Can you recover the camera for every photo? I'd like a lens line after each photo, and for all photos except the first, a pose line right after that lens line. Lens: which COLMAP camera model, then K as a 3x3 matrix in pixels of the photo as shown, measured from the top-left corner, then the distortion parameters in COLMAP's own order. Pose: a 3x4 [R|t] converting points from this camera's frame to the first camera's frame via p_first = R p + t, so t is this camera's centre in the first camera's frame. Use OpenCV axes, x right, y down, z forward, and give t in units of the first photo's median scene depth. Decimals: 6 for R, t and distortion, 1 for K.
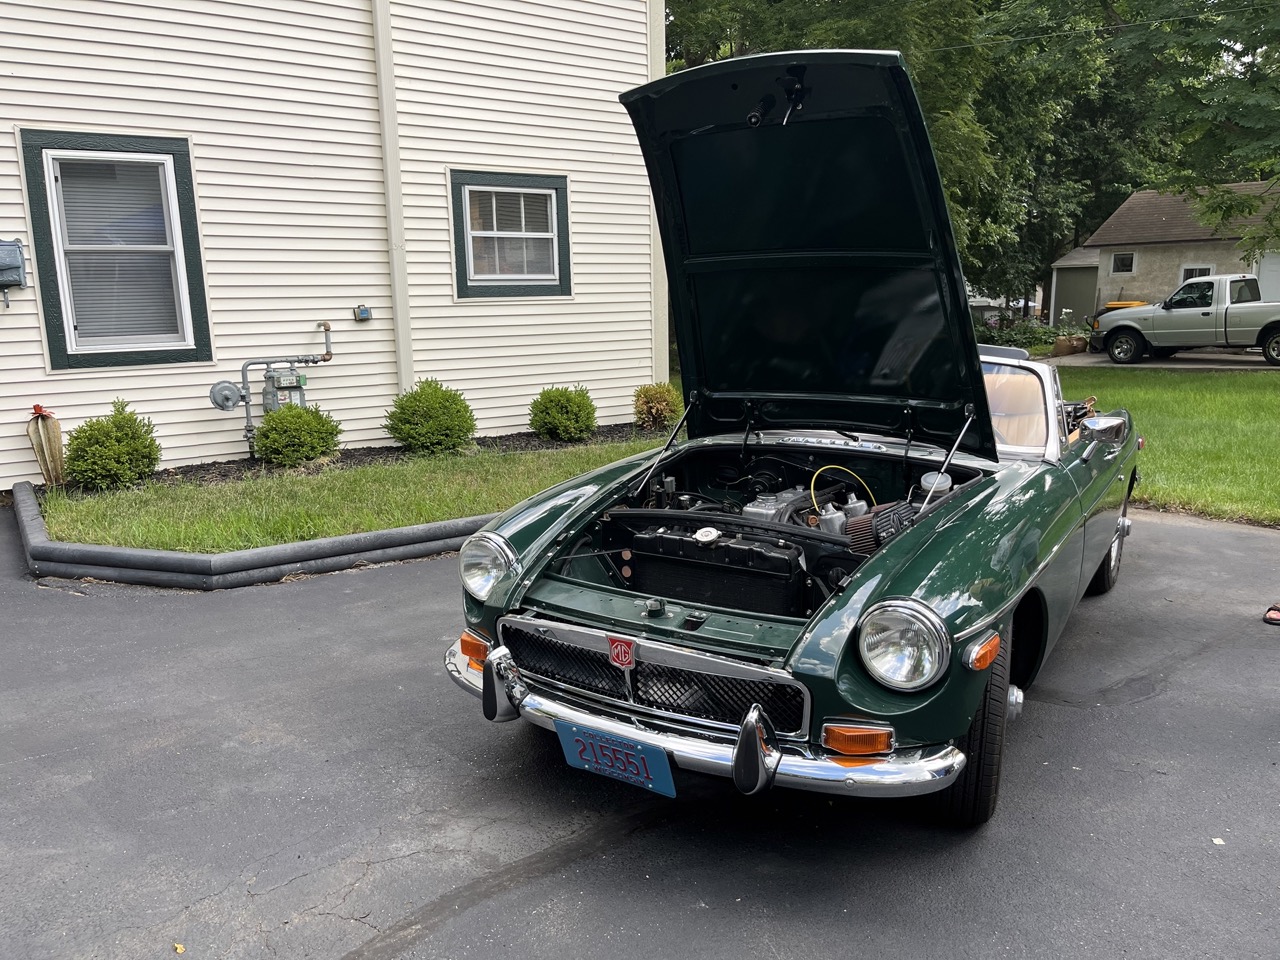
lens RADIAL K [[984.4, 0, 639.7], [0, 984.4, 488.6], [0, 0, 1]] dist [0.035428, -0.055467]
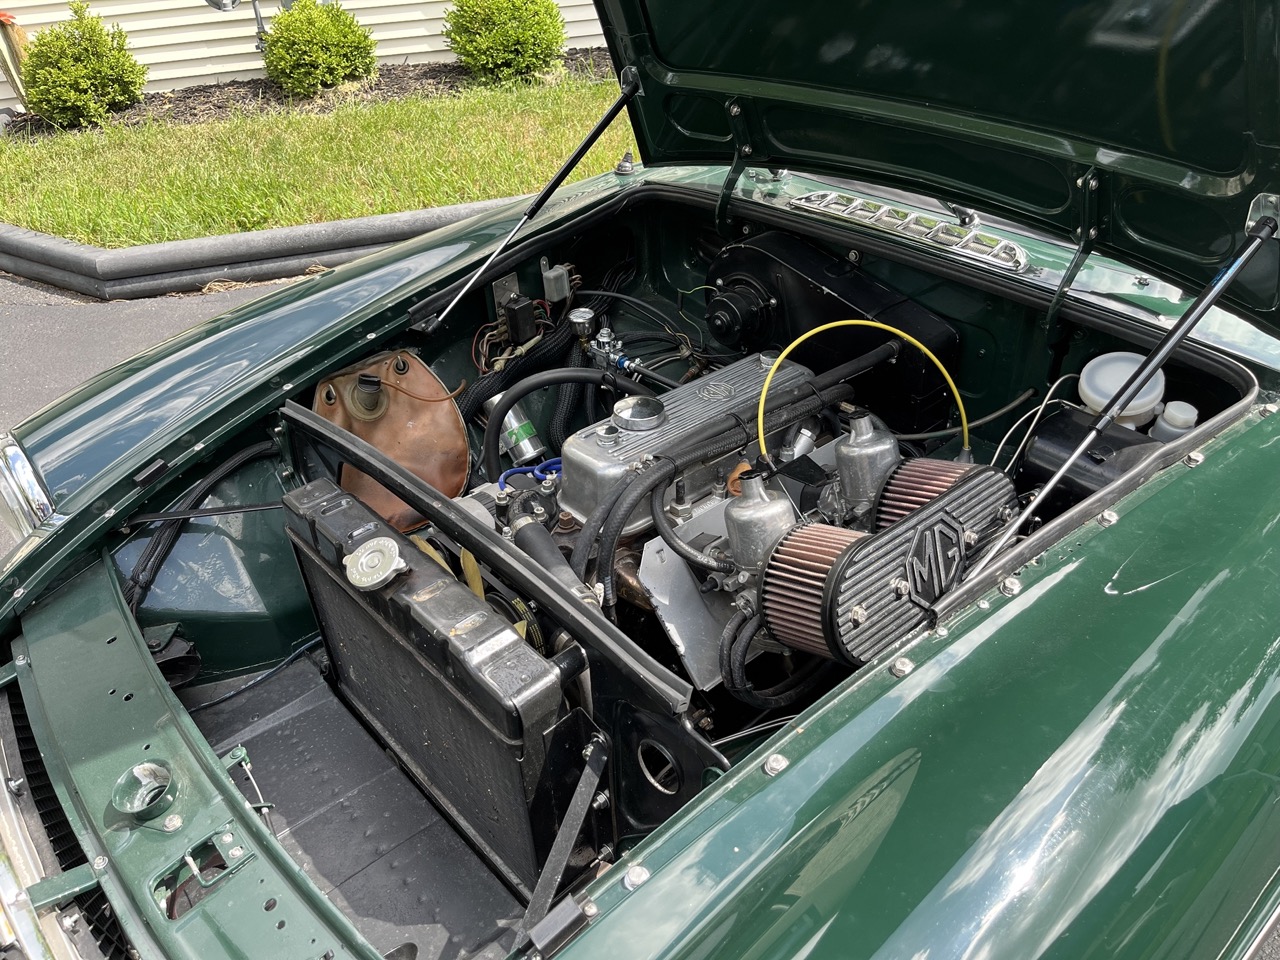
lens RADIAL K [[984.4, 0, 646.7], [0, 984.4, 469.5], [0, 0, 1]] dist [0.035428, -0.055467]
pose [[0.959715, 0.134082, -0.246920, 0.123115], [-0.028638, 0.920897, 0.388753, -0.065353], [0.279513, -0.366021, 0.887638, 0.333812]]
